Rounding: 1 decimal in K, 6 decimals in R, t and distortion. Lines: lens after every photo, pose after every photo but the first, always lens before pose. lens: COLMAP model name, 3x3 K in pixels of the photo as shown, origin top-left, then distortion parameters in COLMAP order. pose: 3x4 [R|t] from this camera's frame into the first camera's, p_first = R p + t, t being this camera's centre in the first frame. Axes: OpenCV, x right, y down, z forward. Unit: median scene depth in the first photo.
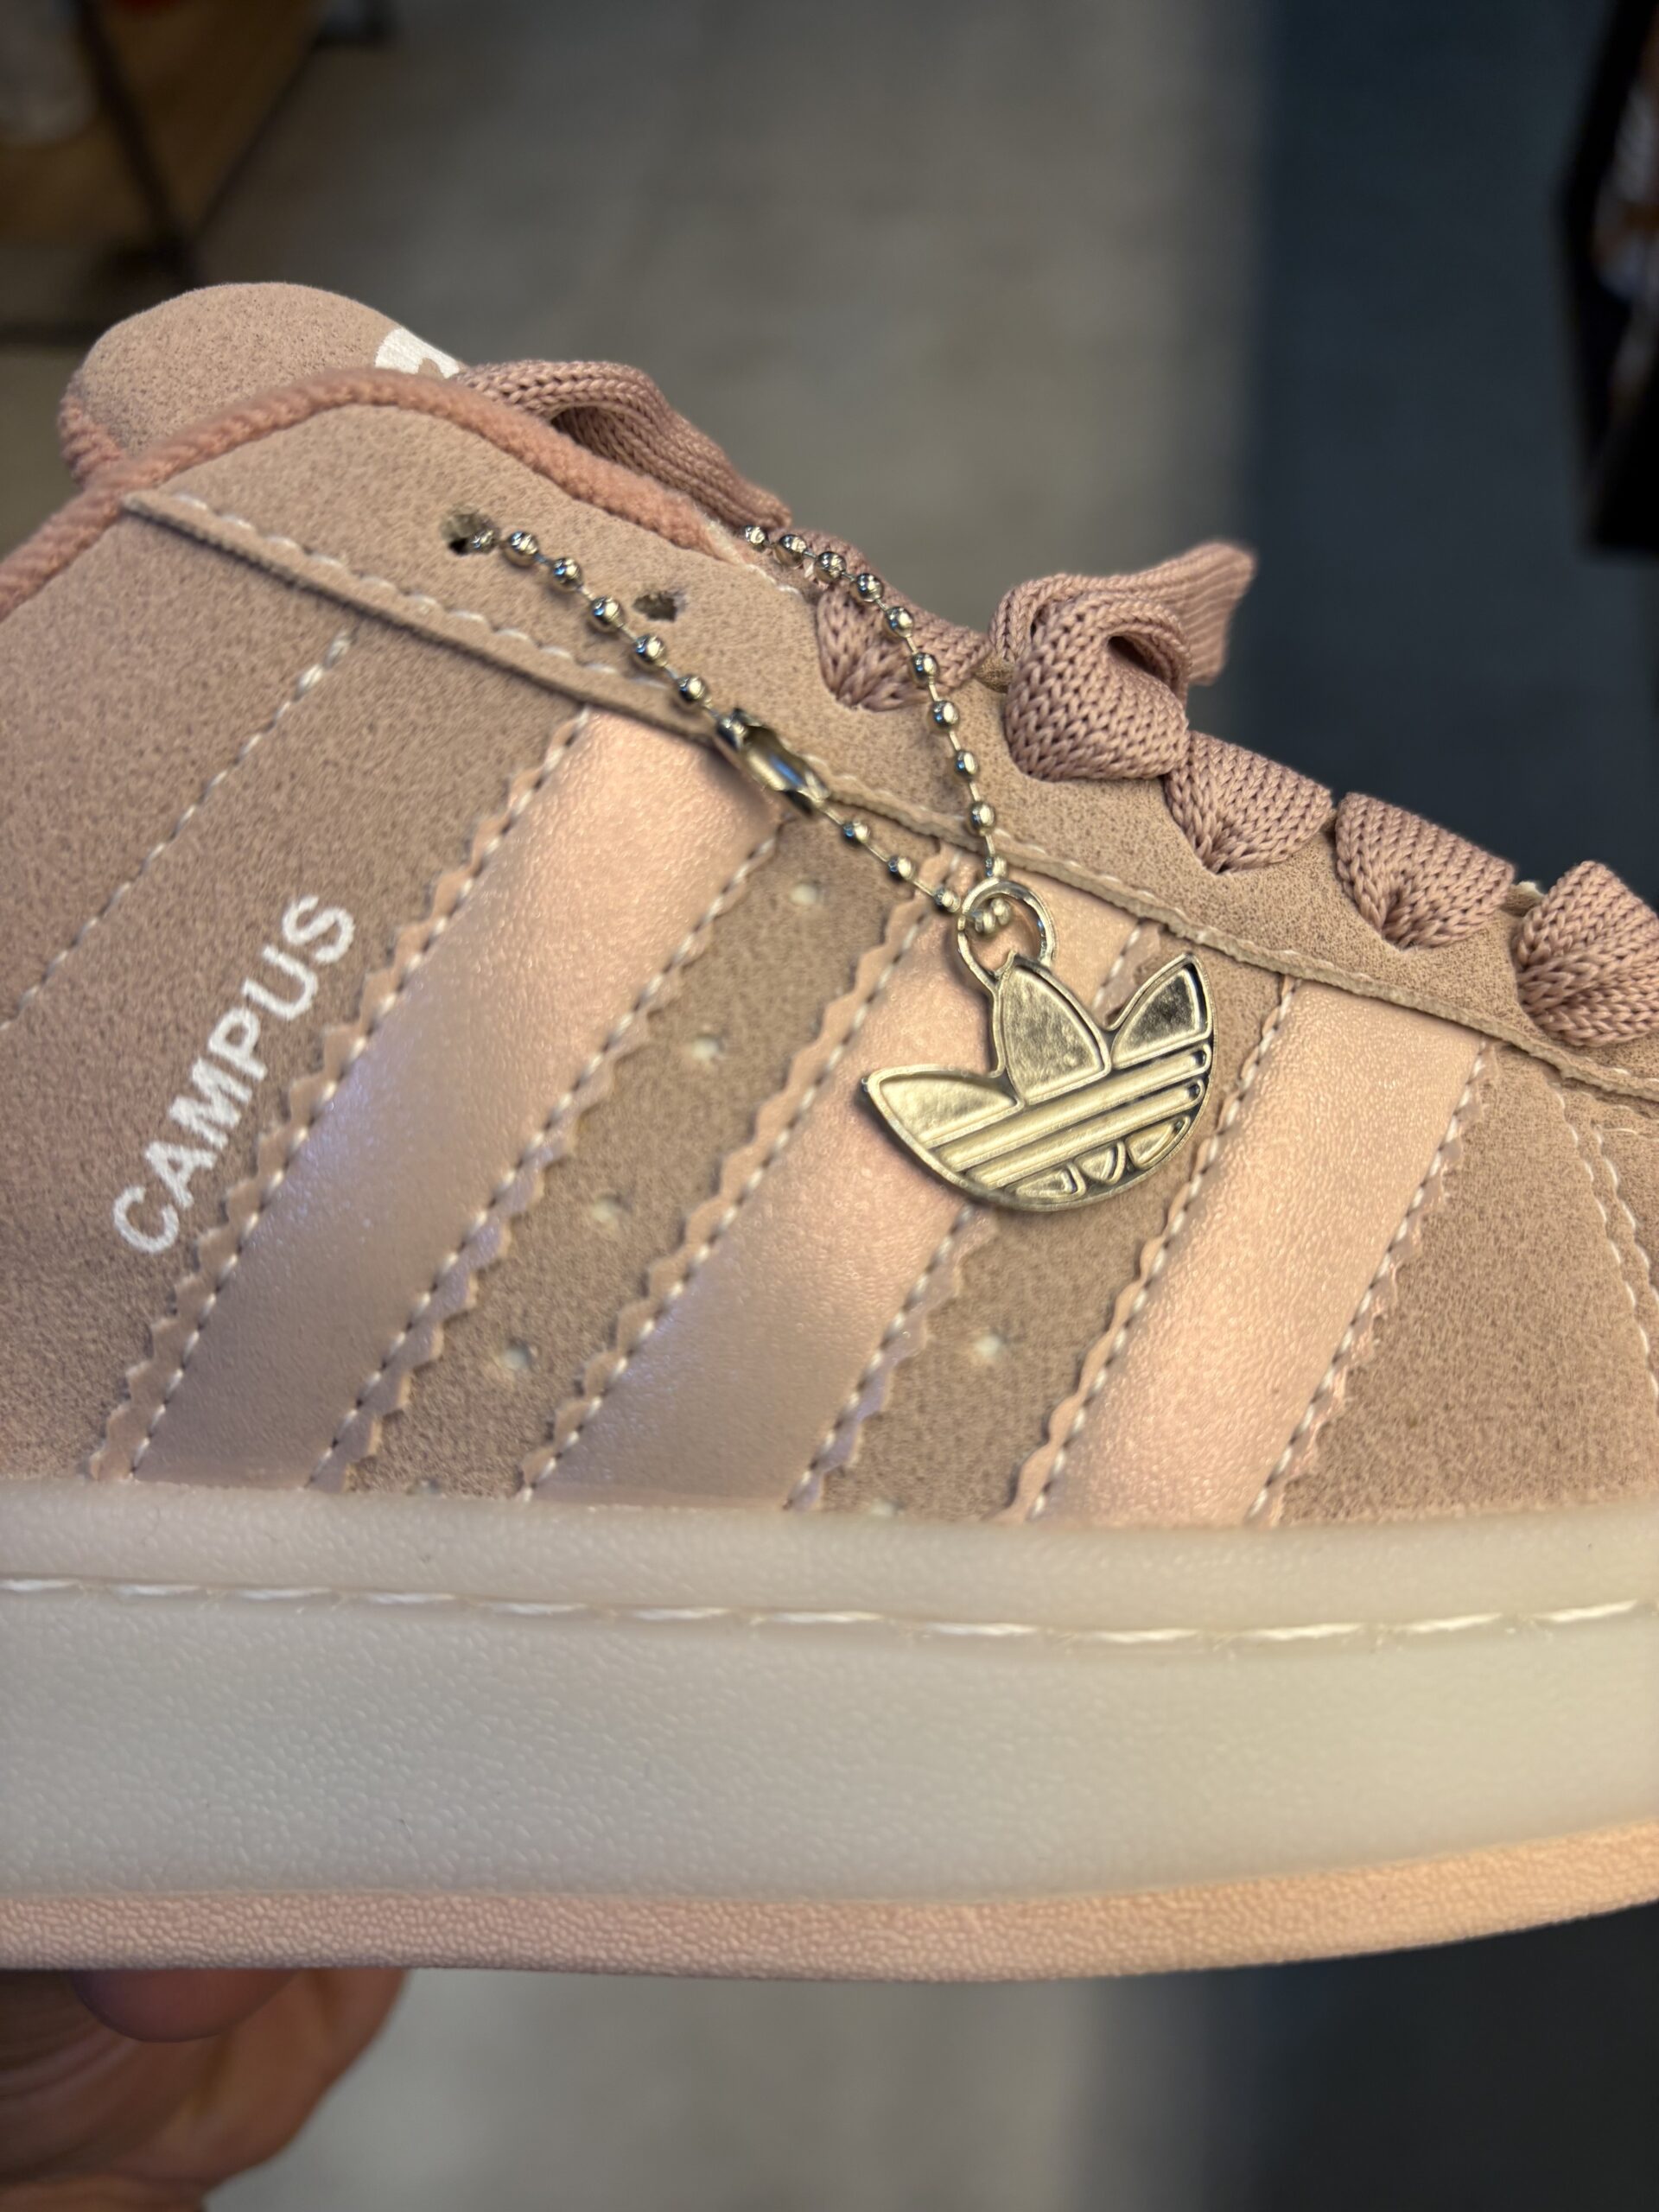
lens RADIAL K [[1665.3, 0, 774.7], [0, 1665.3, 1110.2], [0, 0, 1]] dist [0.139340, -0.467356]
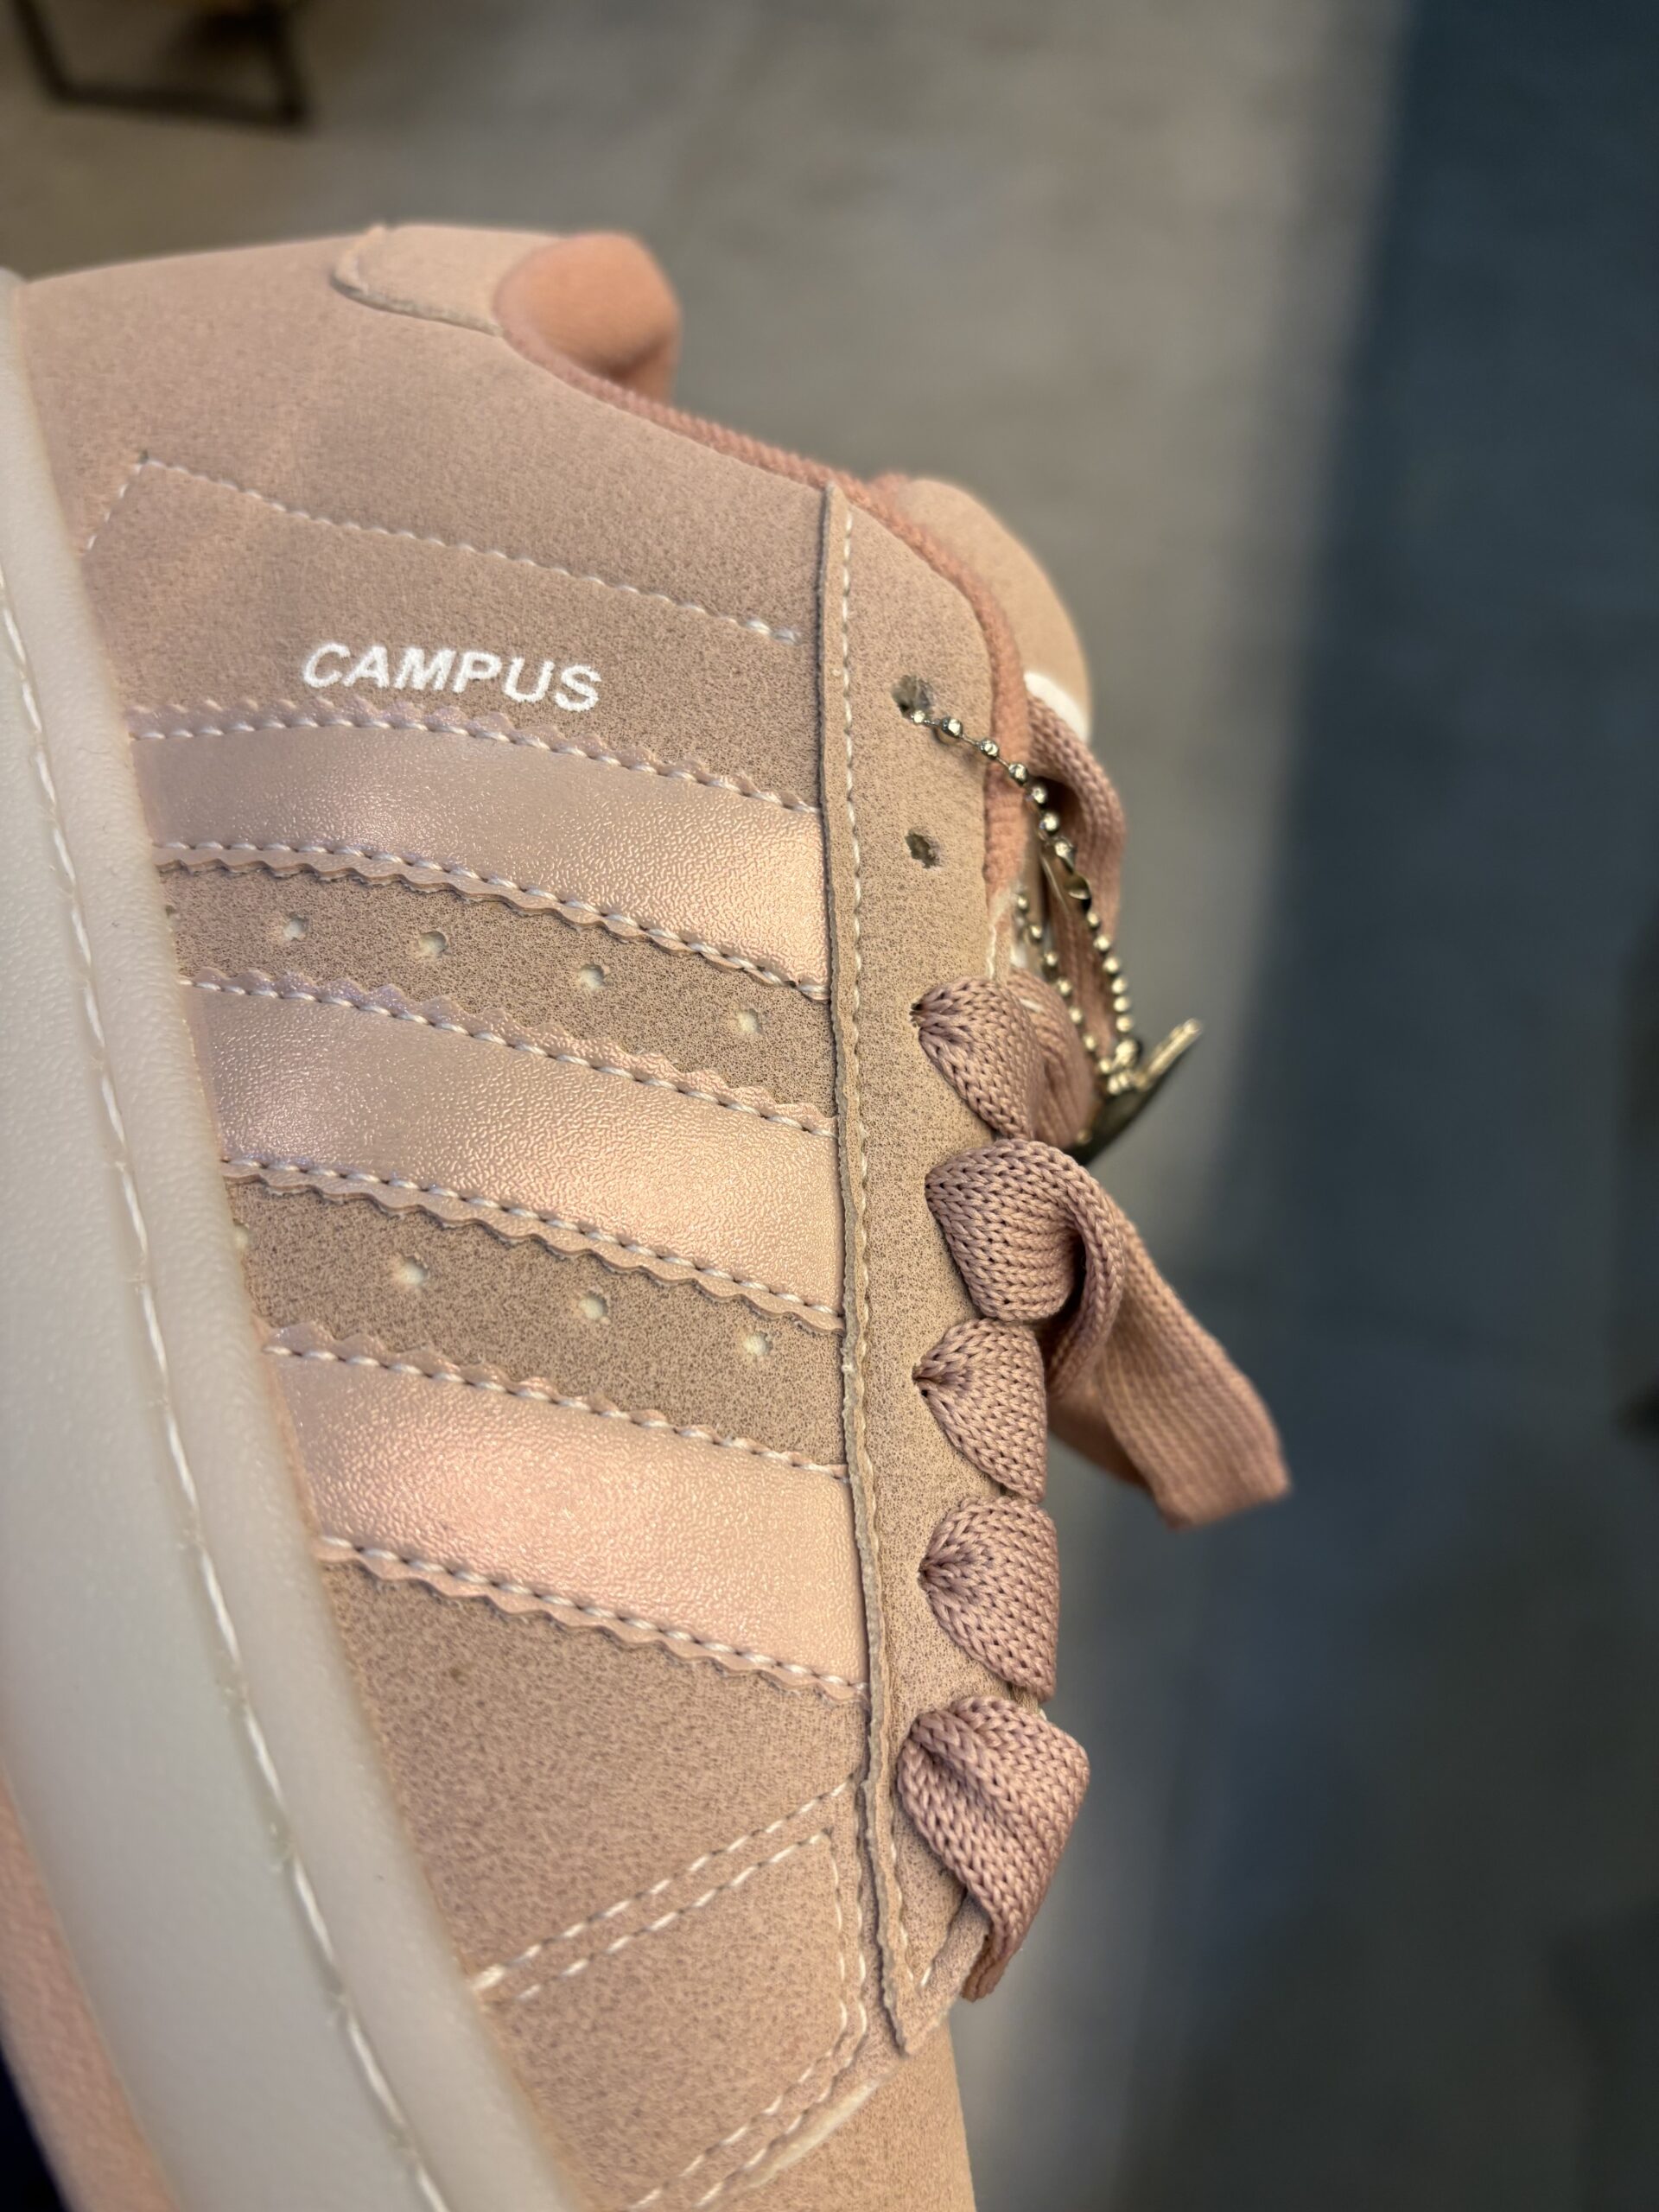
lens RADIAL K [[1665.3, 0, 774.7], [0, 1665.3, 1110.2], [0, 0, 1]] dist [0.139340, -0.467356]
pose [[0.359670, 0.852859, -0.378509, 0.504615], [-0.933079, 0.329323, -0.144605, 0.040749], [0.001324, 0.405188, 0.914232, -0.045785]]
